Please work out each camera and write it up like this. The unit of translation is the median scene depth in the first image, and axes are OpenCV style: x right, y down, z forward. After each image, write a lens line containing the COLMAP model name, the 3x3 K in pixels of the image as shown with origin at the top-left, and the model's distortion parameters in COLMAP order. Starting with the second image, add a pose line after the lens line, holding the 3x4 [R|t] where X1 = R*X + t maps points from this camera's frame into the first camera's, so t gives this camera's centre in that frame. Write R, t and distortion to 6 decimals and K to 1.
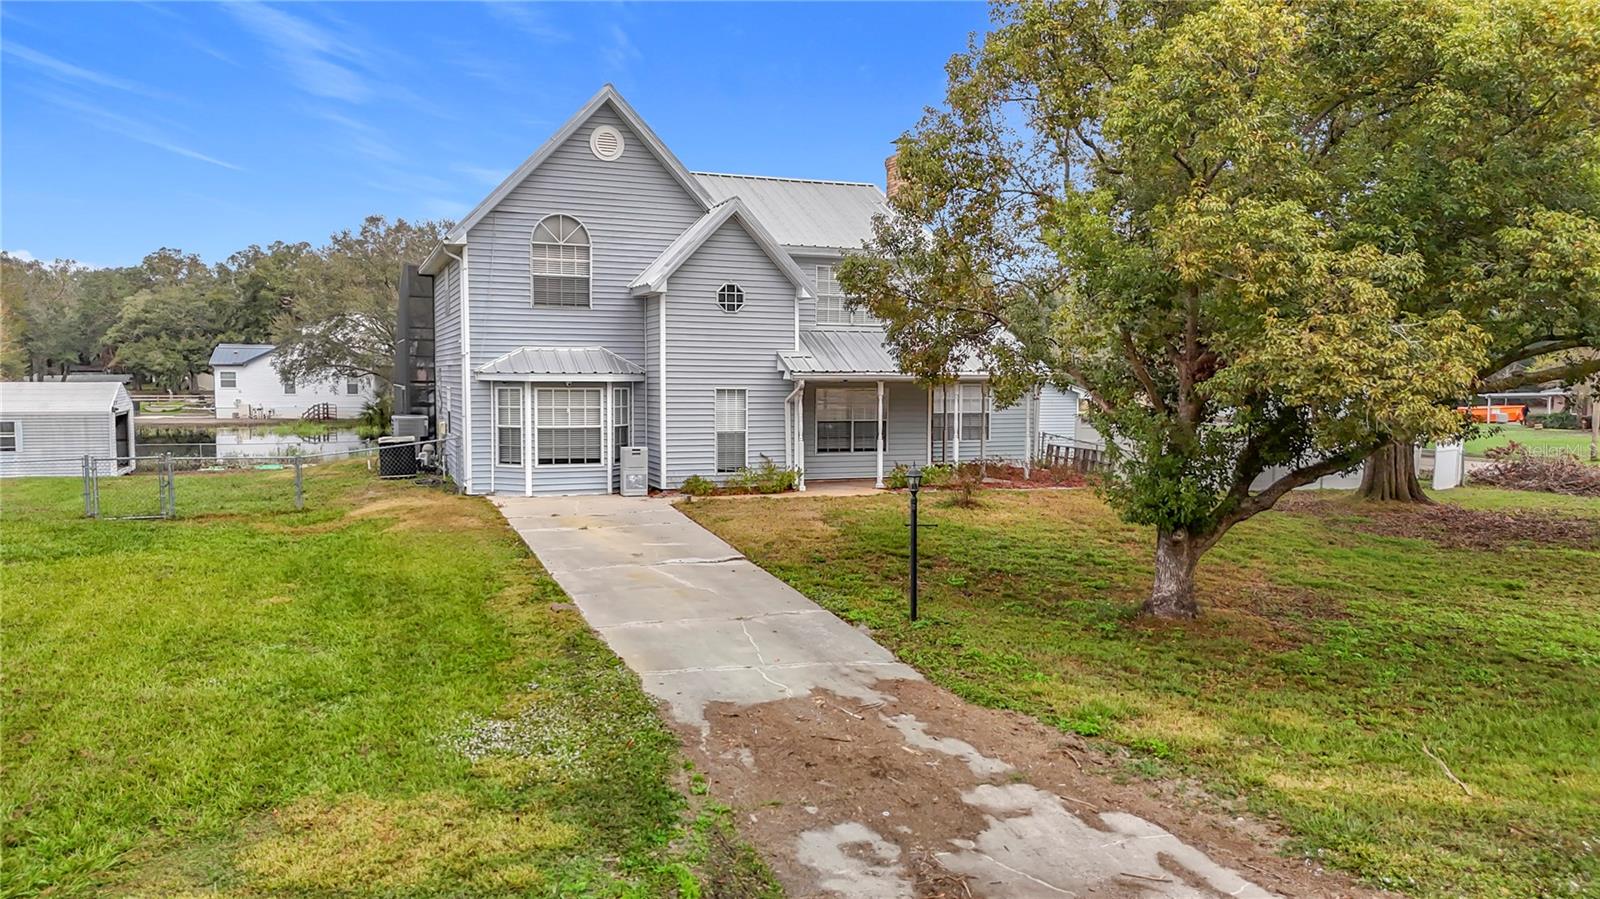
lens RADIAL K [[1171.5, 0, 805.9], [0, 1171.5, 460.7], [0, 0, 1]] dist [0.123962, -0.179044]
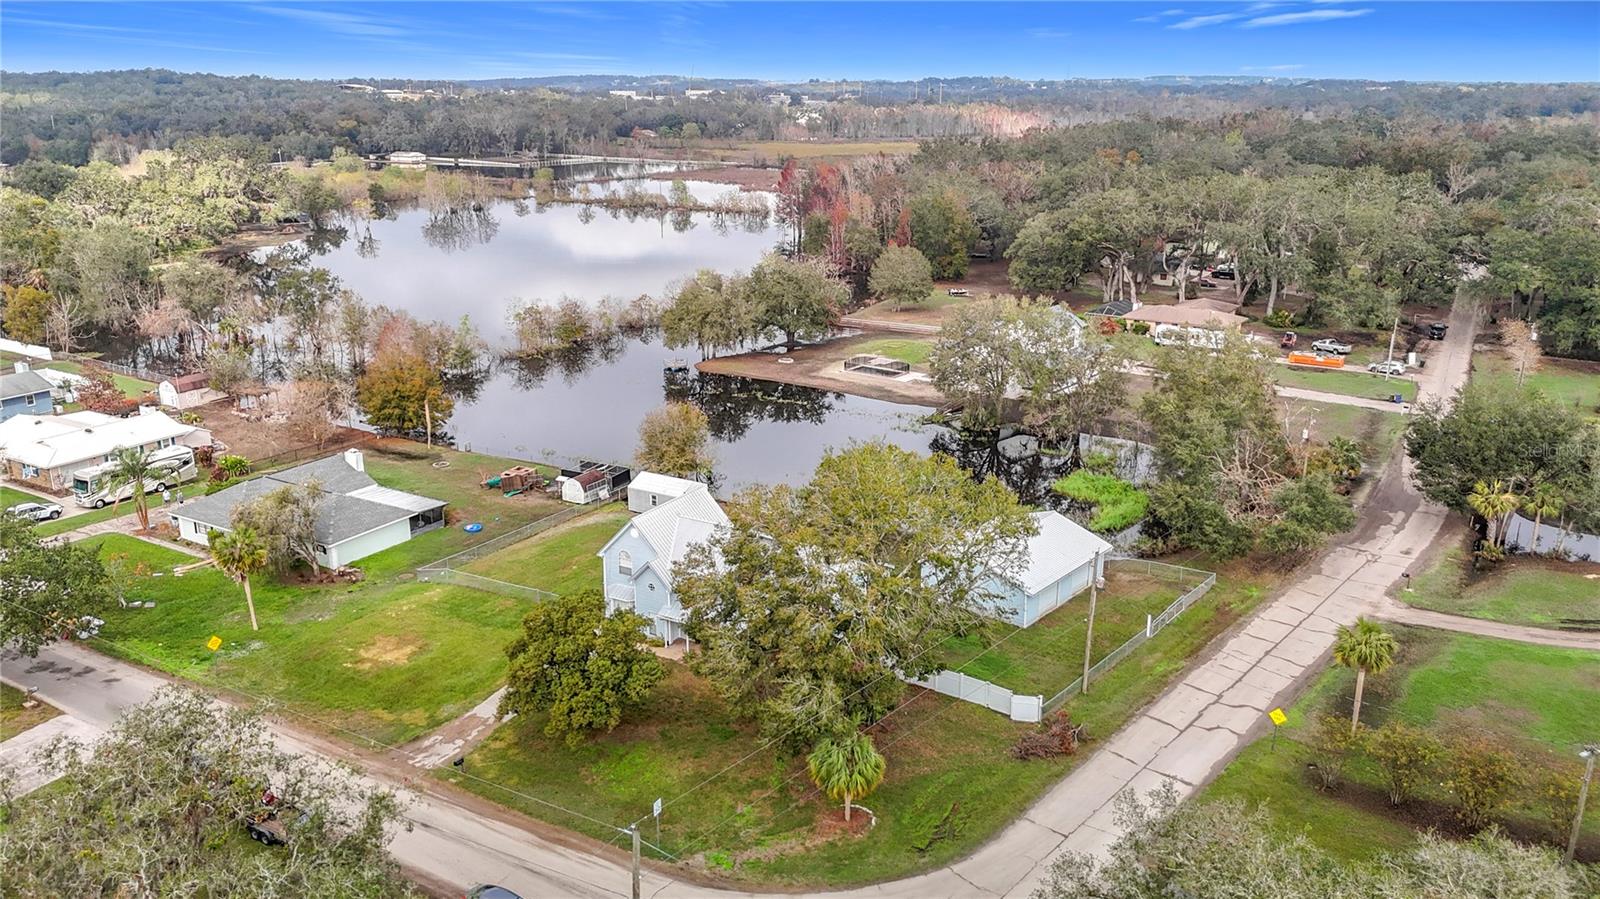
lens RADIAL K [[1185.9, 0, 797.0], [0, 1185.9, 437.4], [0, 0, 1]] dist [0.085723, -0.129448]
pose [[0.612347, 0.213625, -0.761180, 2.706142], [-0.050939, 0.971462, 0.231661, -1.374944], [0.788946, -0.103083, 0.605754, -0.682310]]
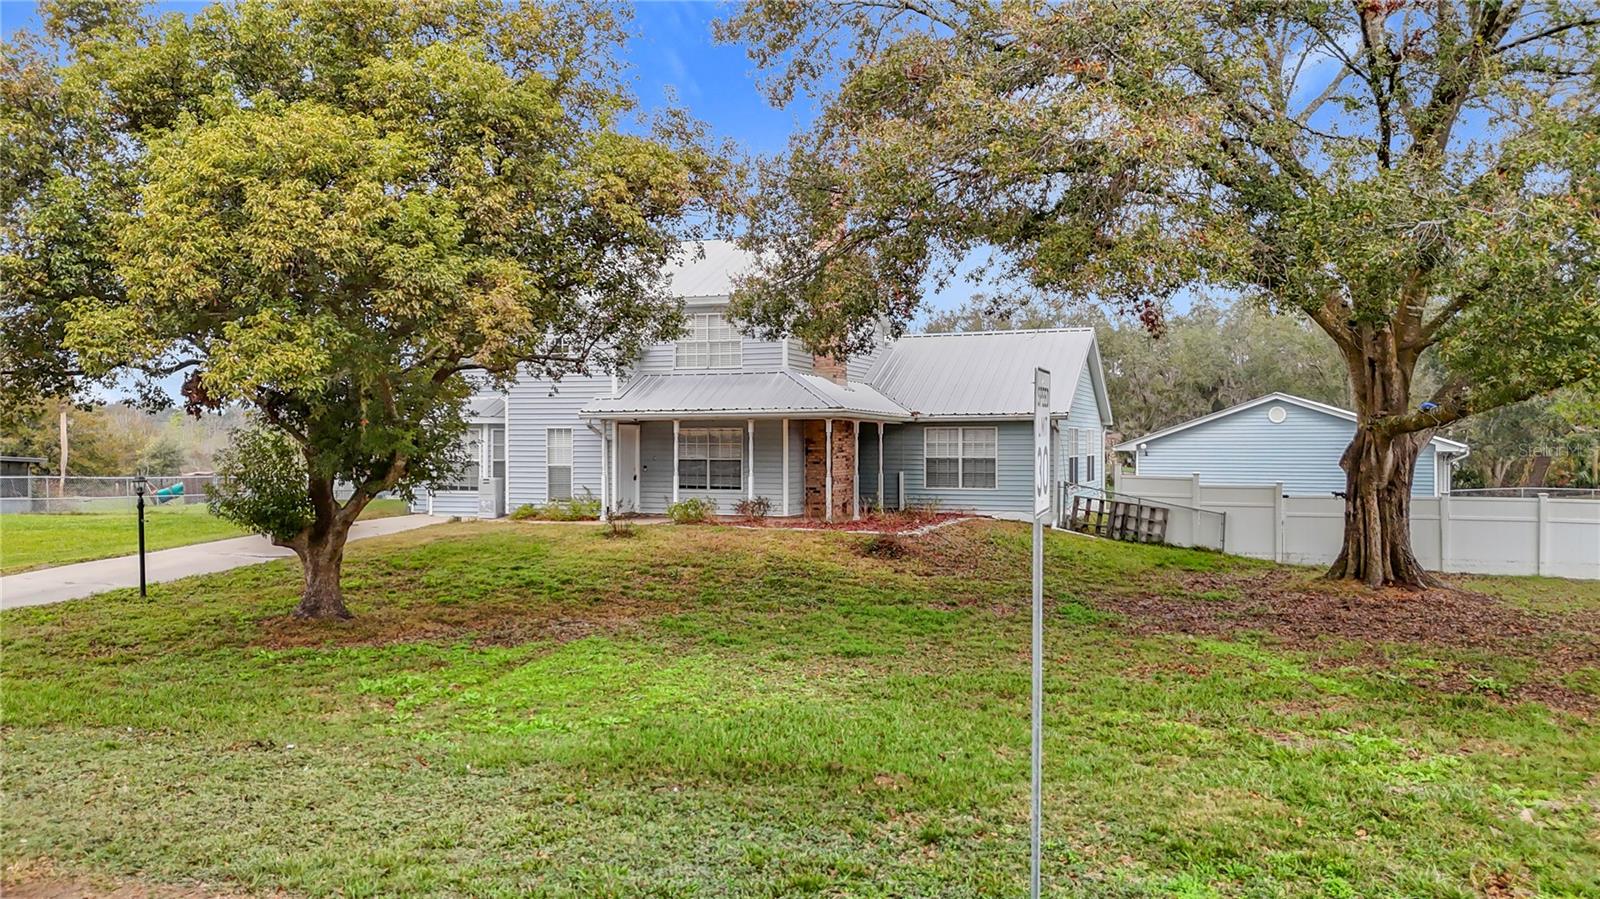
lens RADIAL K [[1185.9, 0, 797.0], [0, 1185.9, 437.4], [0, 0, 1]] dist [0.085723, -0.129448]
pose [[0.749857, -0.007128, -0.661562, 0.888899], [-0.045162, 0.997058, -0.061932, 0.008814], [0.660057, 0.076317, 0.747329, 0.298770]]
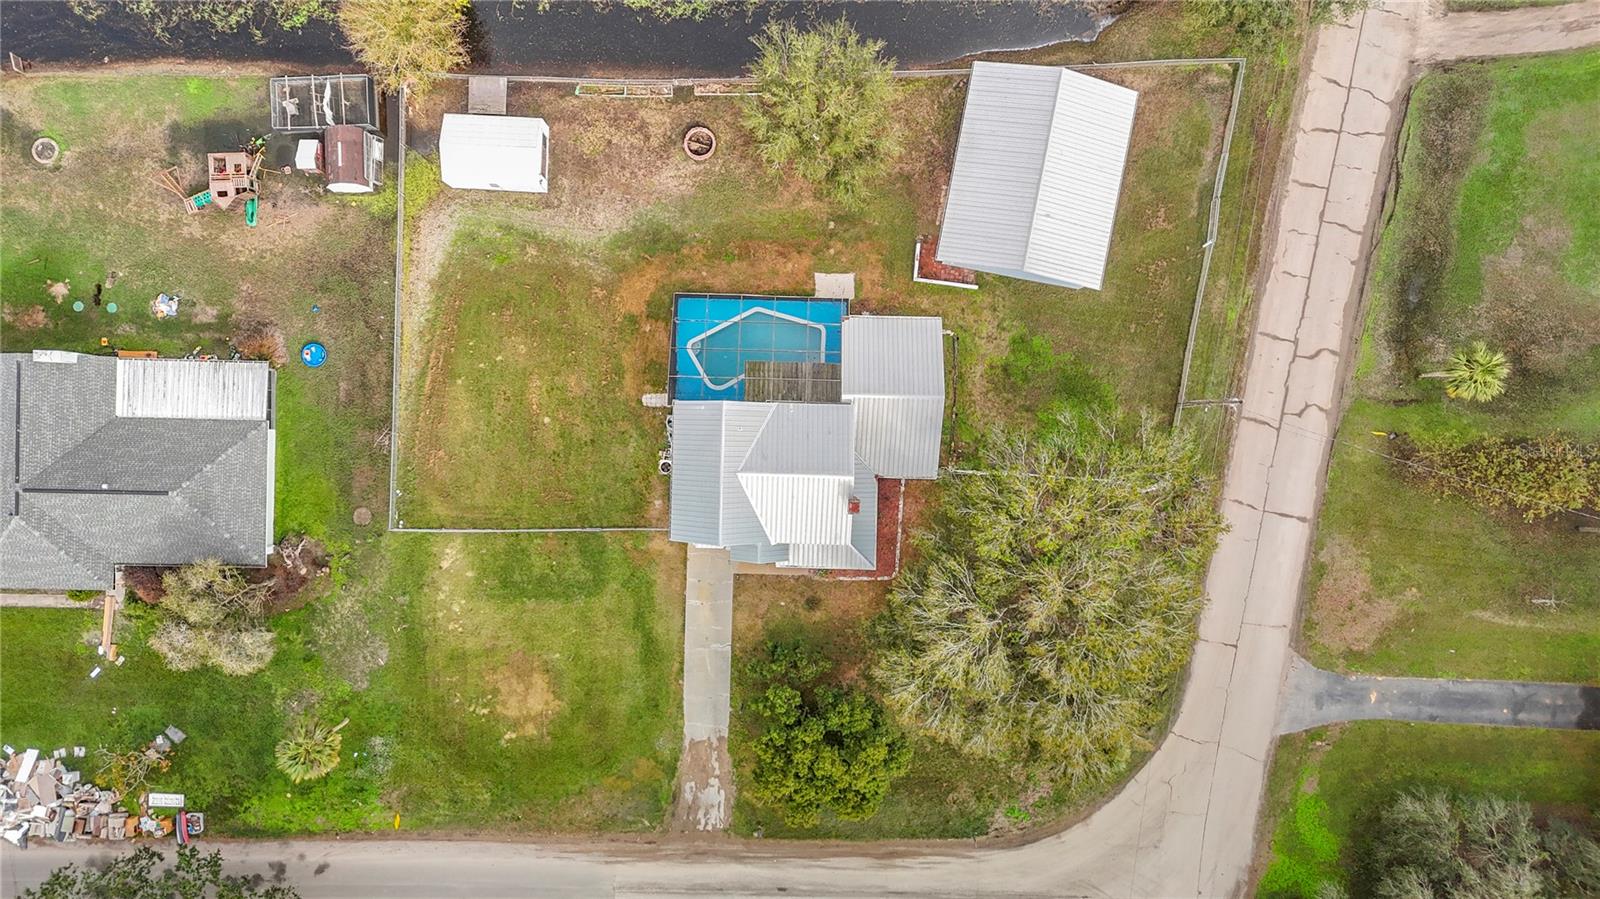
lens RADIAL K [[1175.0, 0, 789.6], [0, 1175.0, 450.6], [0, 0, 1]] dist [0.109075, -0.118132]
pose [[0.921749, 0.387786, 0.001024, -0.100671], [-0.025490, 0.057951, 0.997994, -3.239308], [0.386948, -0.919926, 0.063301, 1.105771]]
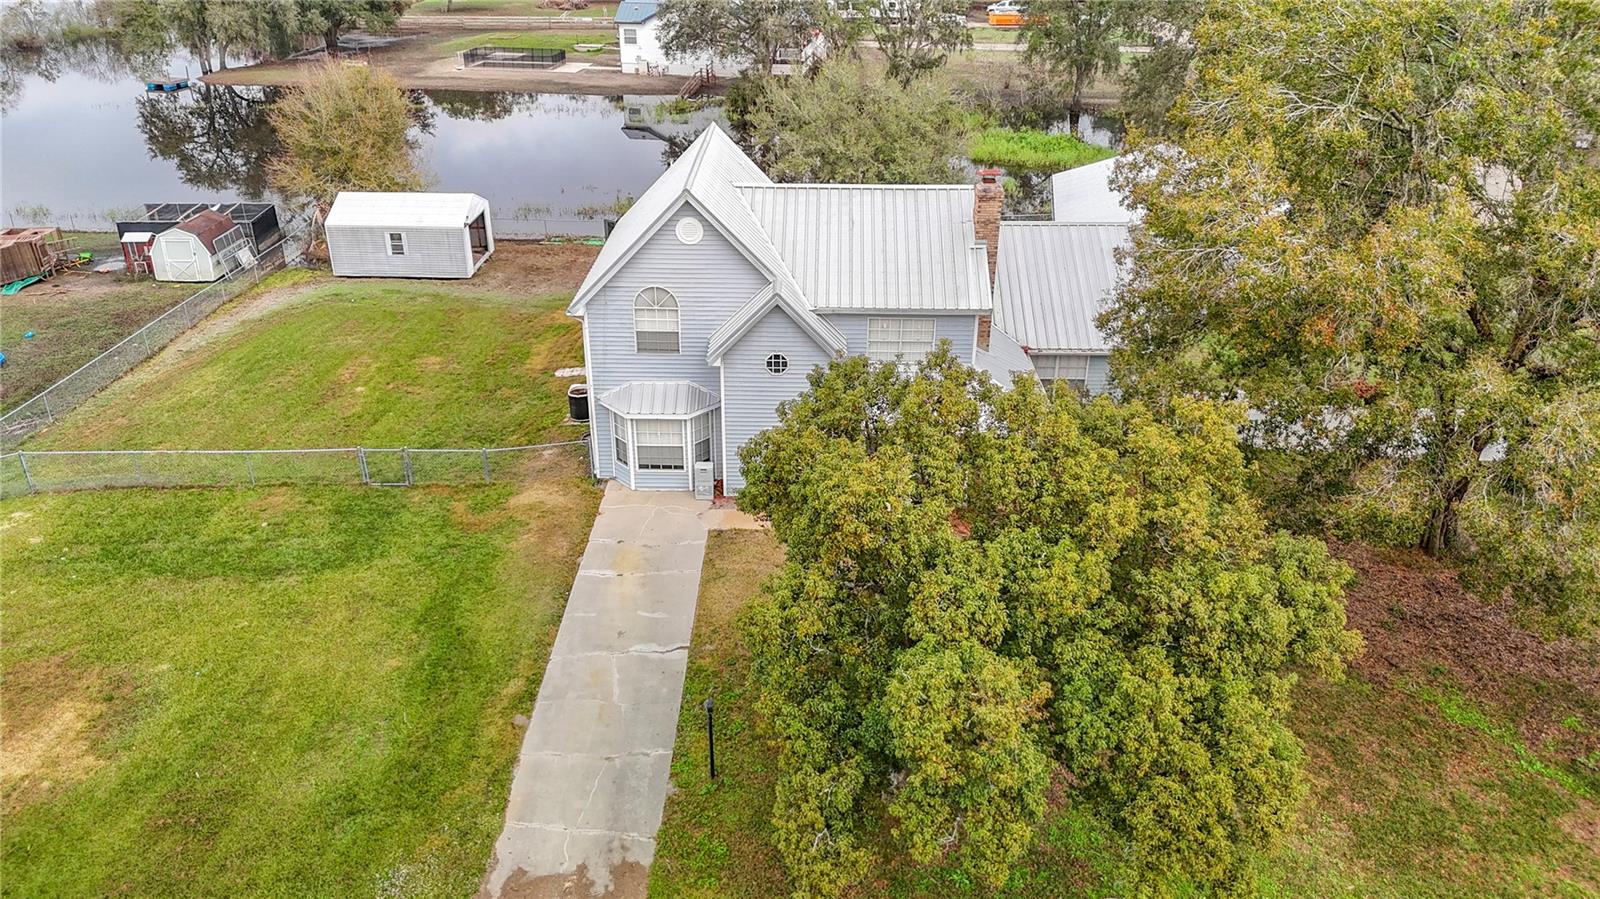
lens RADIAL K [[1180.9, 0, 792.9], [0, 1180.9, 451.6], [0, 0, 1]] dist [0.075210, -0.075830]
pose [[0.923749, 0.167261, -0.344546, 0.410319], [-0.026641, 0.925482, 0.377853, -0.538819], [0.382072, -0.339862, 0.859369, -0.114296]]
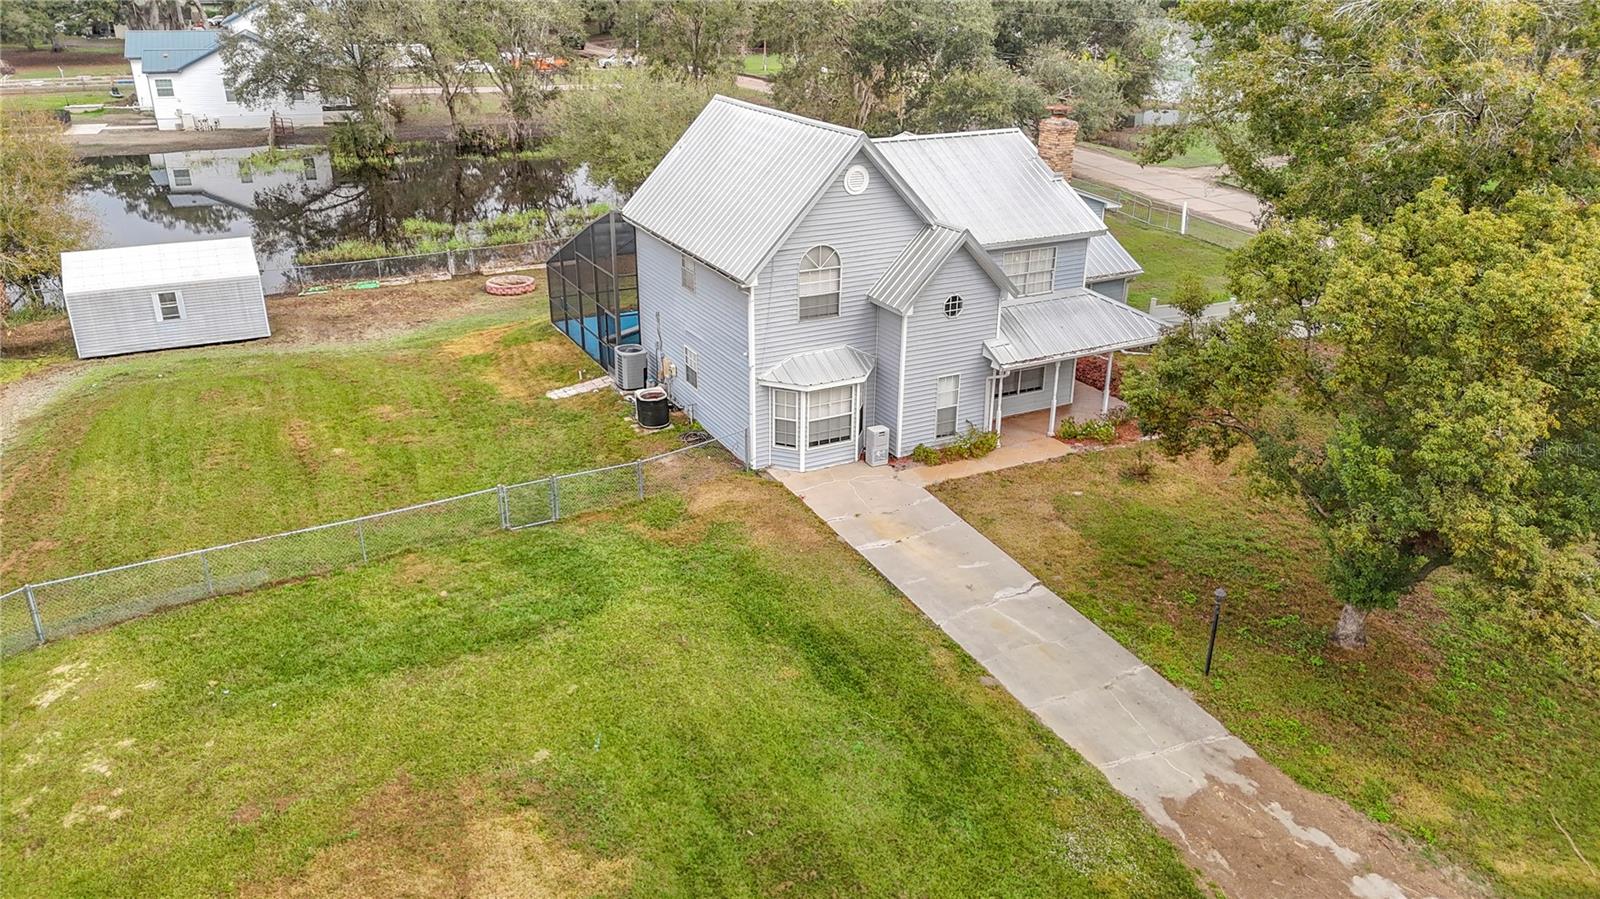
lens RADIAL K [[1180.9, 0, 792.9], [0, 1180.9, 451.6], [0, 0, 1]] dist [0.075210, -0.075830]
pose [[0.994460, -0.039629, 0.097360, -0.366177], [0.006075, 0.946332, 0.323140, -0.404243], [-0.104941, -0.320758, 0.941330, -0.208957]]
